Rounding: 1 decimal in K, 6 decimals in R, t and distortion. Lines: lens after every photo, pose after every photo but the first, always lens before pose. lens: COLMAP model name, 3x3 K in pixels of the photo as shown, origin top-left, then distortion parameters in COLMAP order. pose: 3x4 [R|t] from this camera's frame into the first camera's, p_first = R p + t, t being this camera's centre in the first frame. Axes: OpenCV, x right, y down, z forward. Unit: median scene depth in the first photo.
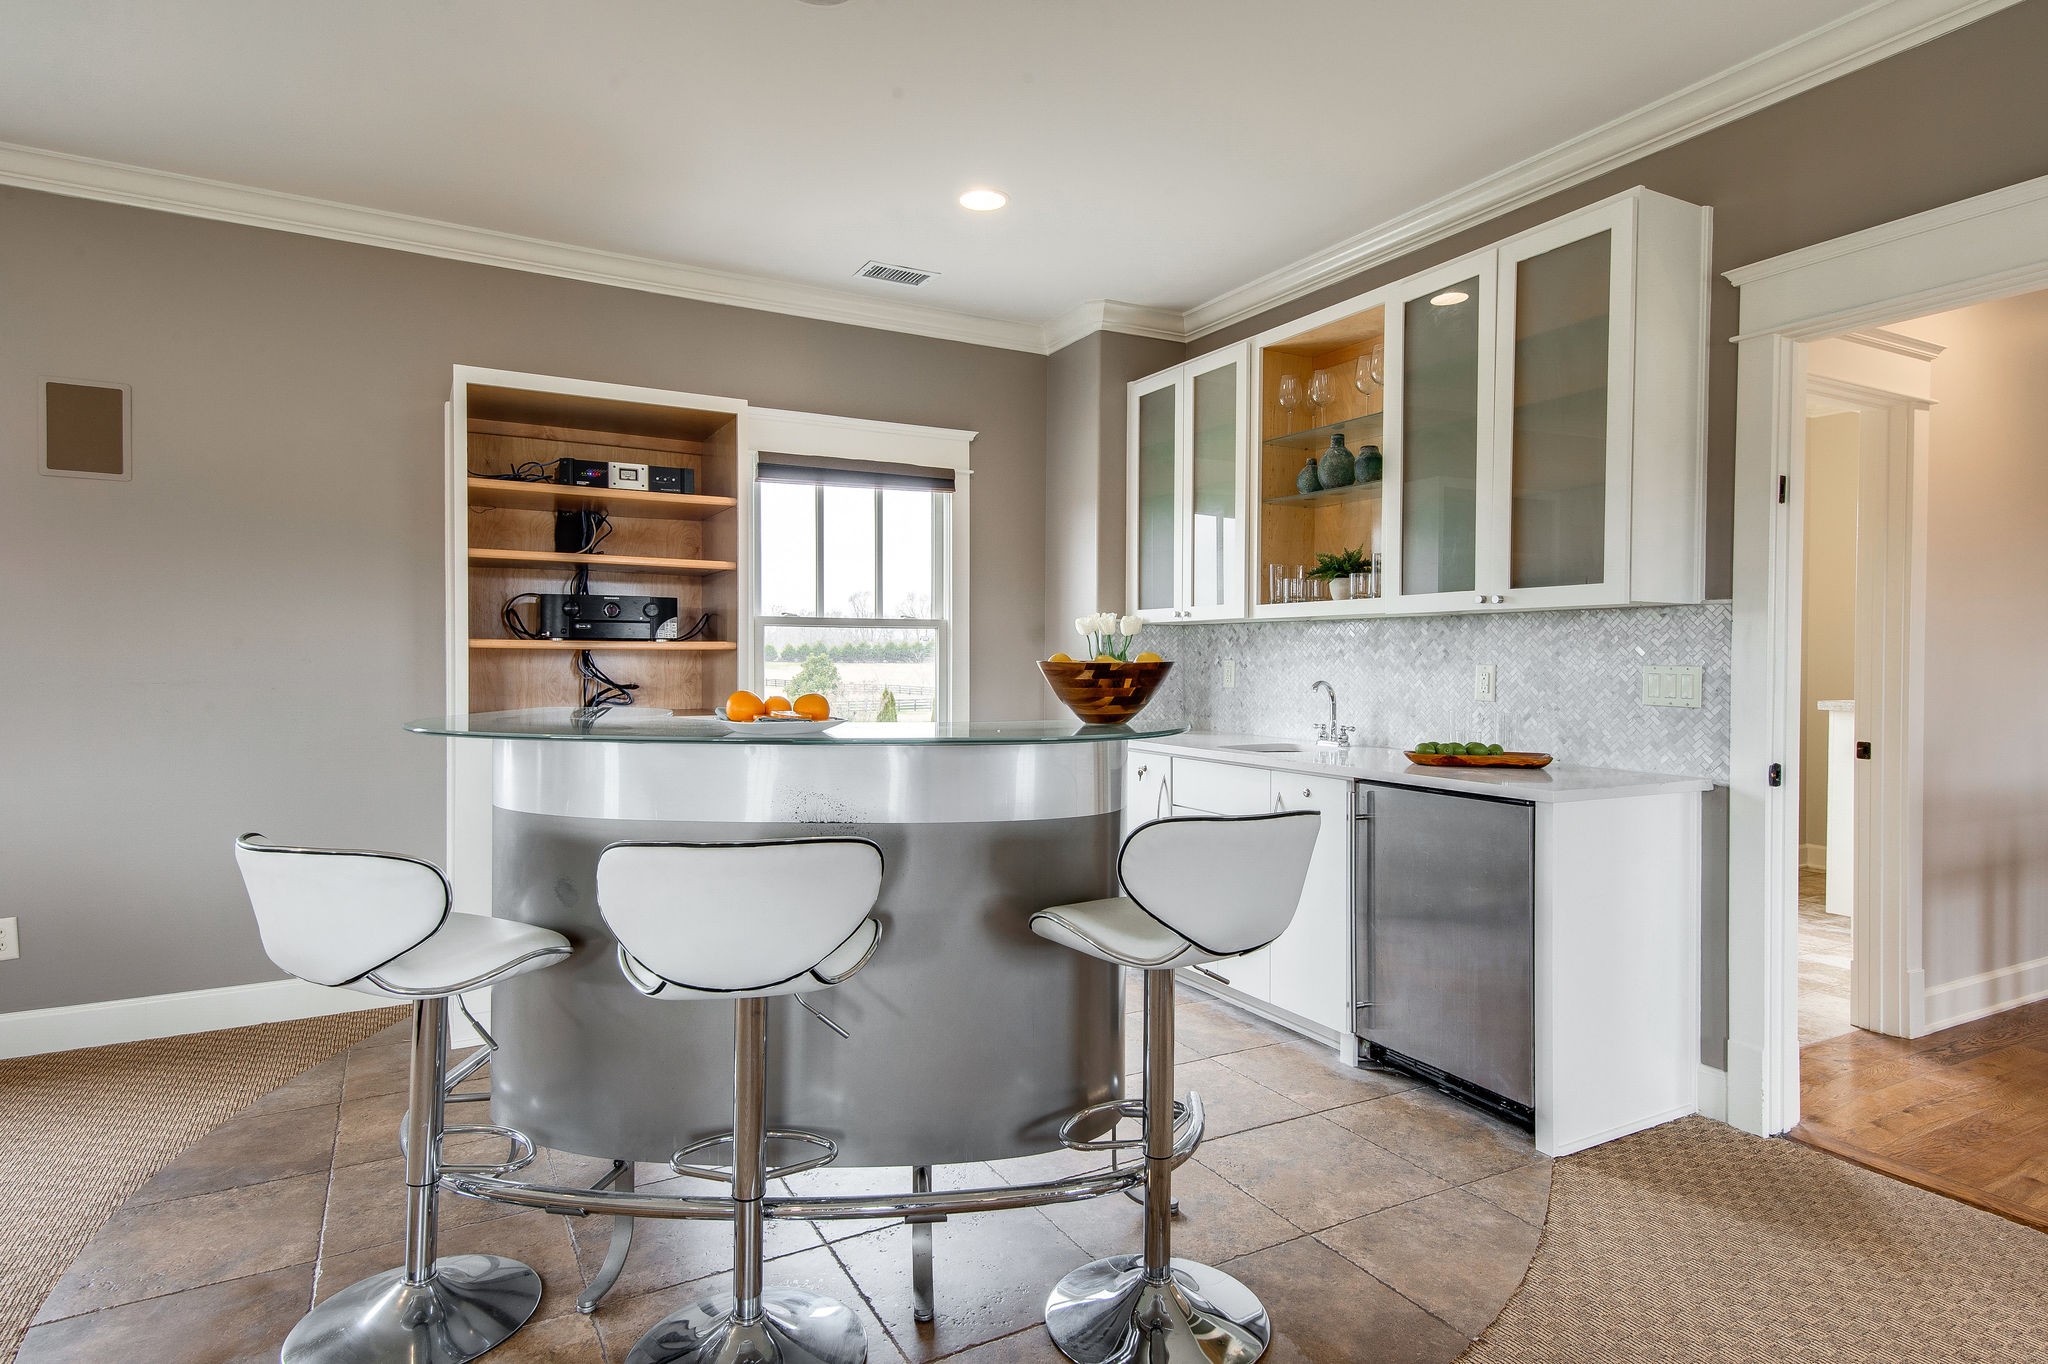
lens RADIAL K [[1102.2, 0, 1042.9], [0, 1102.2, 677.1], [0, 0, 1]] dist [0.004297, -0.000652]
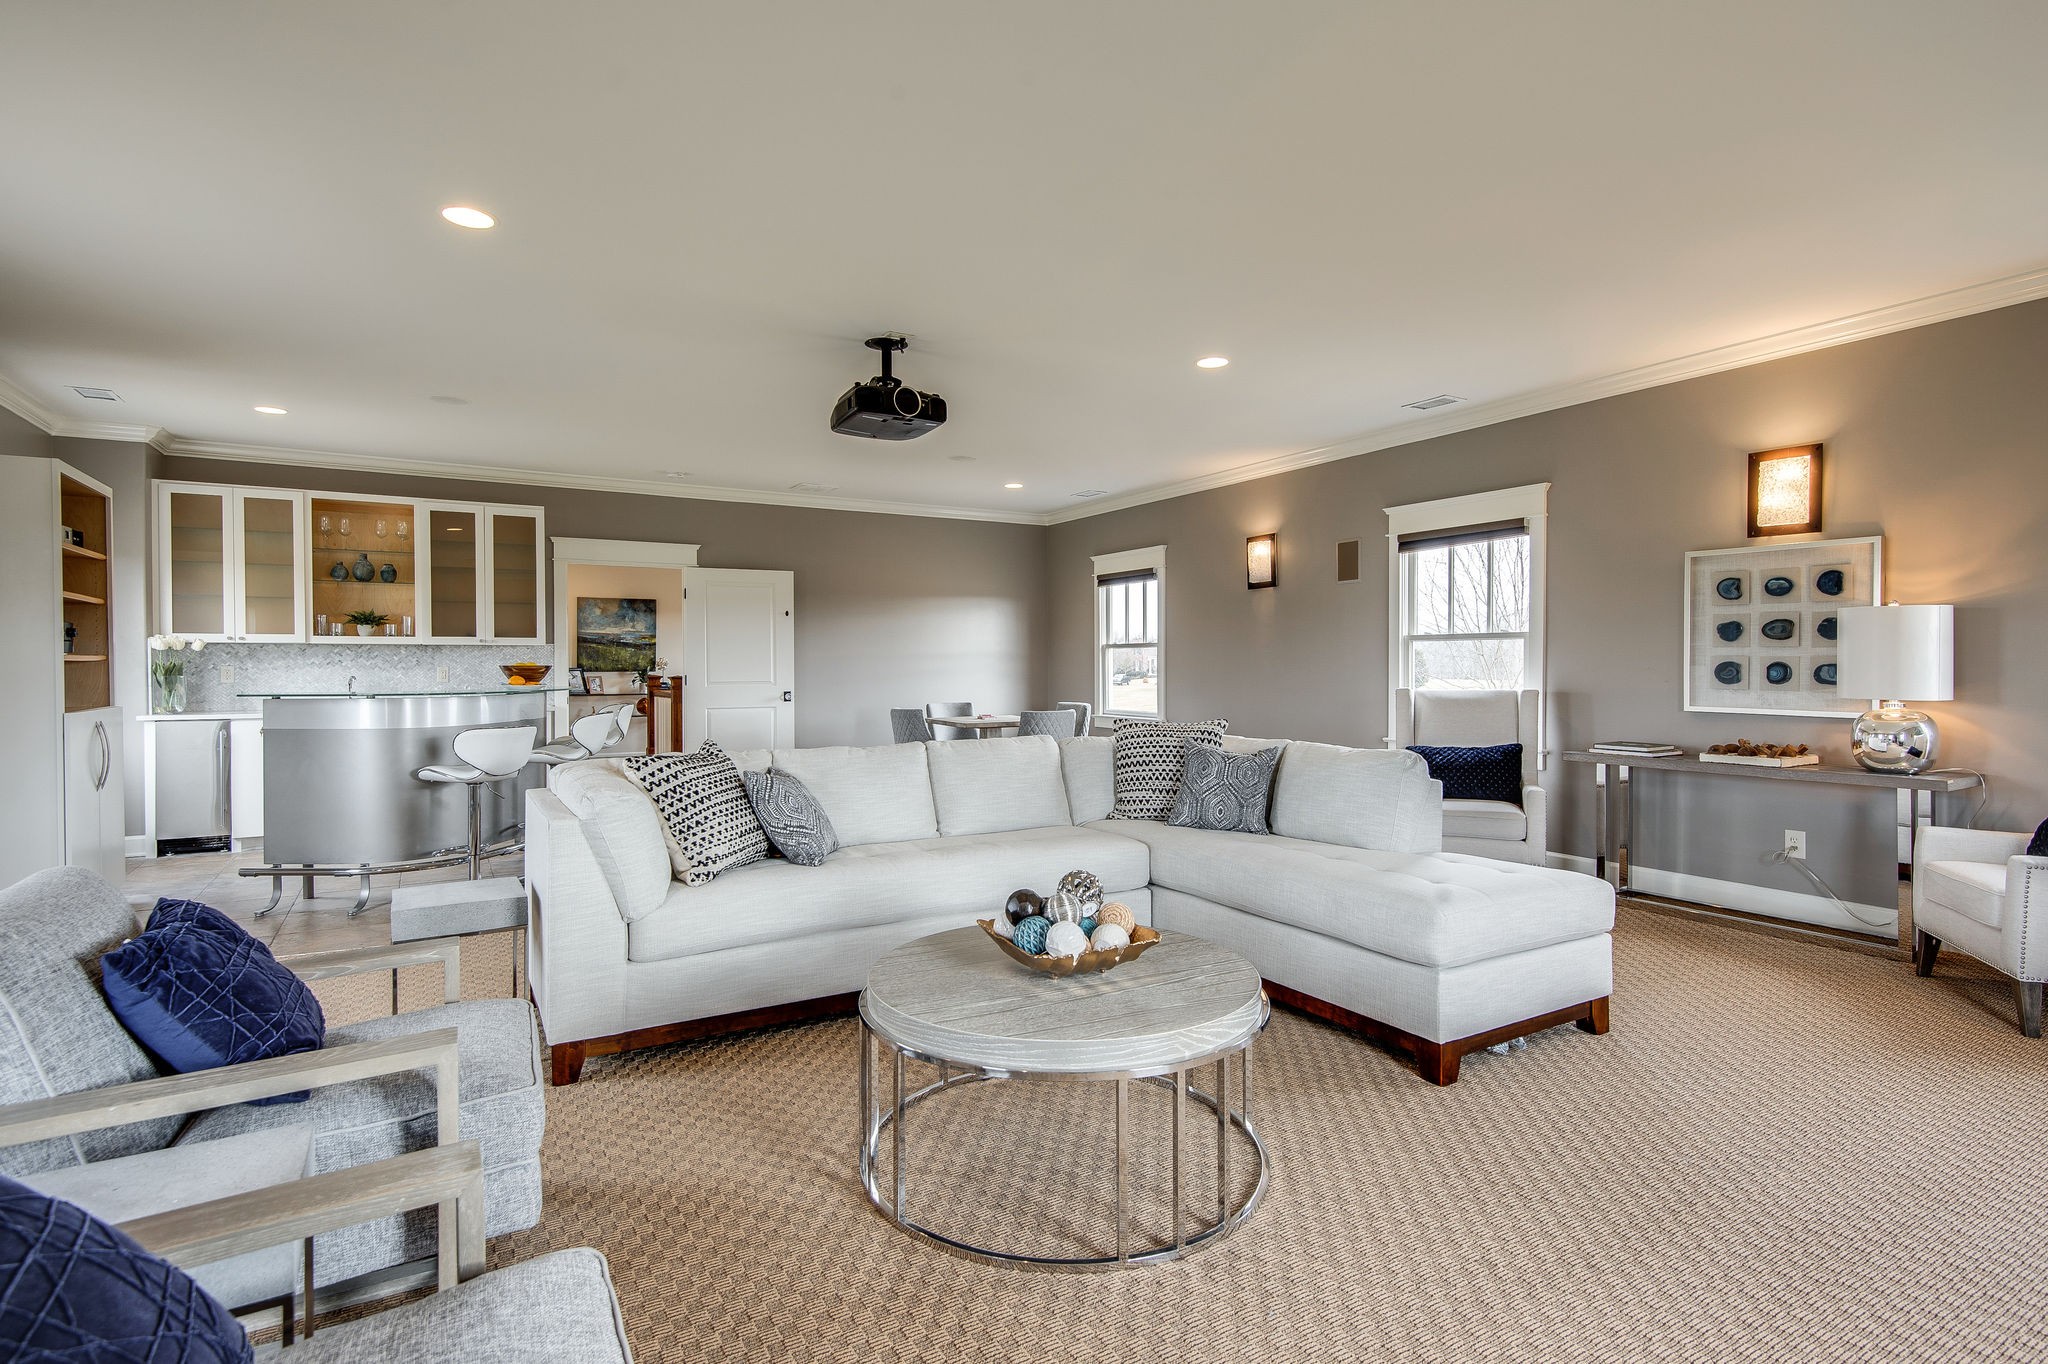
lens RADIAL K [[922.3, 0, 1024.6], [0, 922.3, 672.7], [0, 0, 1]] dist [0.018219, -0.019506]
pose [[-0.006832, -0.011193, 0.999914, -1.391726], [0.019999, 0.999736, 0.011327, 0.002788], [-0.999777, 0.020075, -0.006606, -0.186829]]
